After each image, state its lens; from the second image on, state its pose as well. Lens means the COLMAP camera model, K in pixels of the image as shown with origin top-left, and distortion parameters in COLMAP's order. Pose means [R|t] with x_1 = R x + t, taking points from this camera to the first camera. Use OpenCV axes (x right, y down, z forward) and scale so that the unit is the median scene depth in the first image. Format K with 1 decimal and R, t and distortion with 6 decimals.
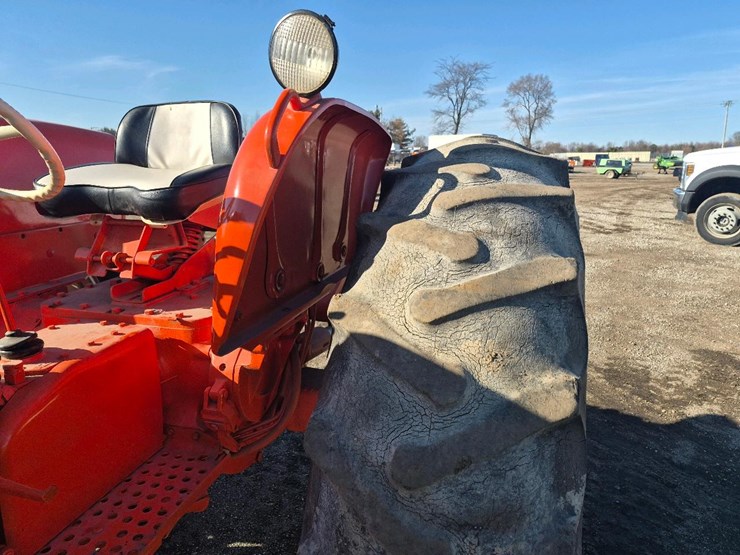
lens RADIAL K [[505.6, 0, 372.1], [0, 505.6, 270.0], [0, 0, 1]] dist [0.072368, -0.069256]
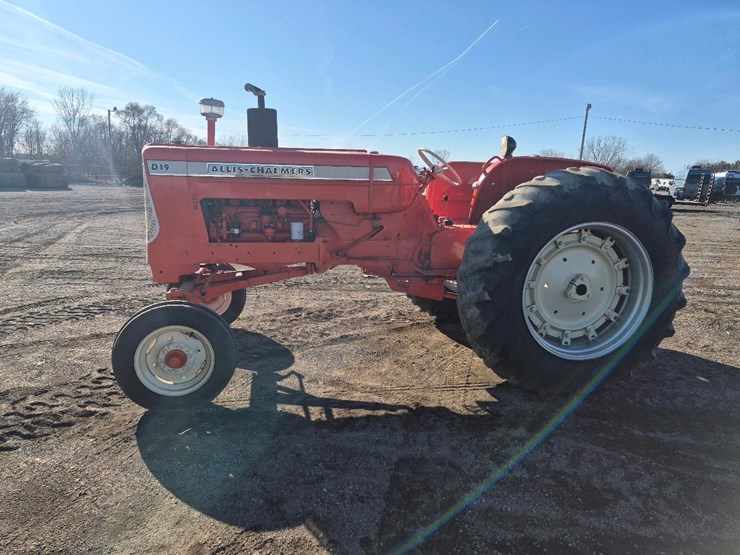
lens RADIAL K [[510.5, 0, 370.0], [0, 510.5, 277.5], [0, 0, 1]] dist [0.072686, -0.075675]
pose [[0.458509, 0.180892, -0.870085, 0.331781], [-0.222697, 0.971213, 0.084562, 0.046892], [0.860335, 0.154993, 0.485594, -0.175048]]
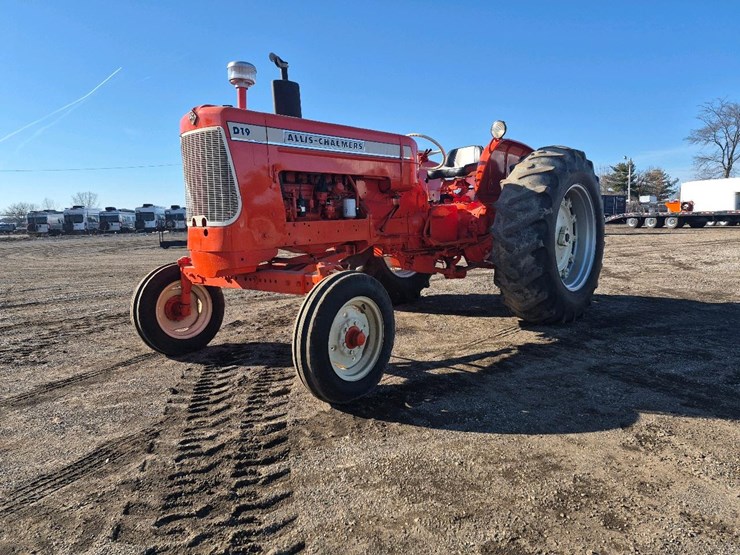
lens RADIAL K [[505.6, 0, 372.1], [0, 505.6, 270.0], [0, 0, 1]] dist [0.072368, -0.069256]
pose [[0.896907, 0.019720, -0.441779, 0.103062], [-0.070596, 0.992578, -0.099020, 0.156102], [0.436547, 0.120000, 0.891643, -0.392733]]
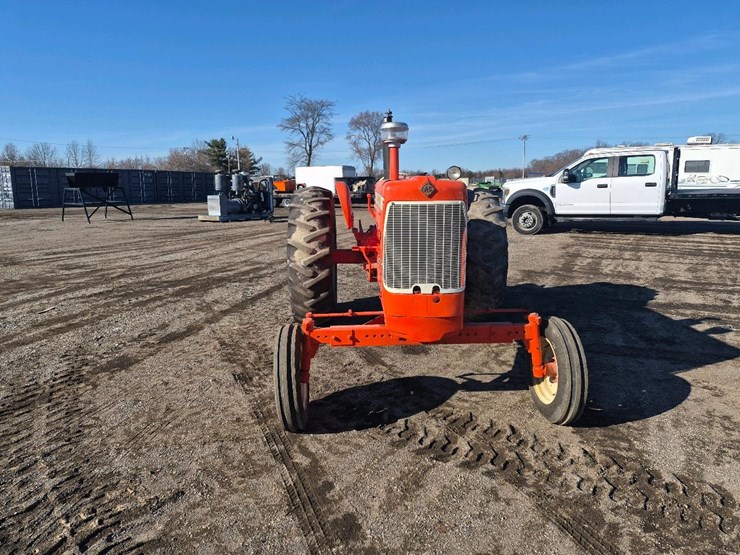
lens RADIAL K [[503.9, 0, 357.8], [0, 503.9, 265.5], [0, 0, 1]] dist [0.131473, -0.181343]
pose [[0.962005, -0.060228, 0.266305, -0.314956], [0.076206, 0.995834, -0.050067, 0.091787], [-0.262180, 0.068459, 0.962588, -0.469813]]
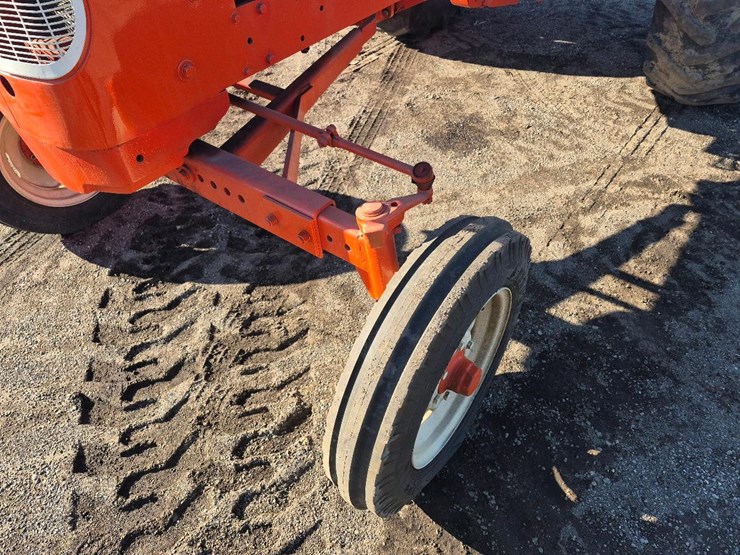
lens RADIAL K [[510.5, 0, 370.0], [0, 510.5, 277.5], [0, 0, 1]] dist [0.072686, -0.075675]
pose [[0.922509, 0.243269, -0.299662, -0.035249], [-0.041938, 0.834953, 0.548721, 0.069674], [0.383691, -0.493633, 0.780454, -0.210440]]
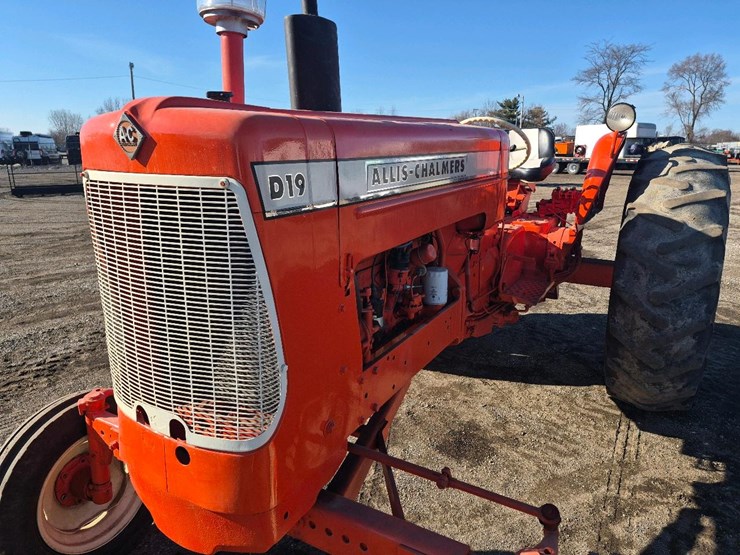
lens RADIAL K [[507.2, 0, 369.5], [0, 507.2, 272.8], [0, 0, 1]] dist [0.065318, -0.054143]
pose [[0.968692, 0.056579, -0.241734, -0.085741], [-0.051495, 0.998300, 0.027303, 0.048956], [0.242868, -0.014001, 0.969958, -0.242996]]
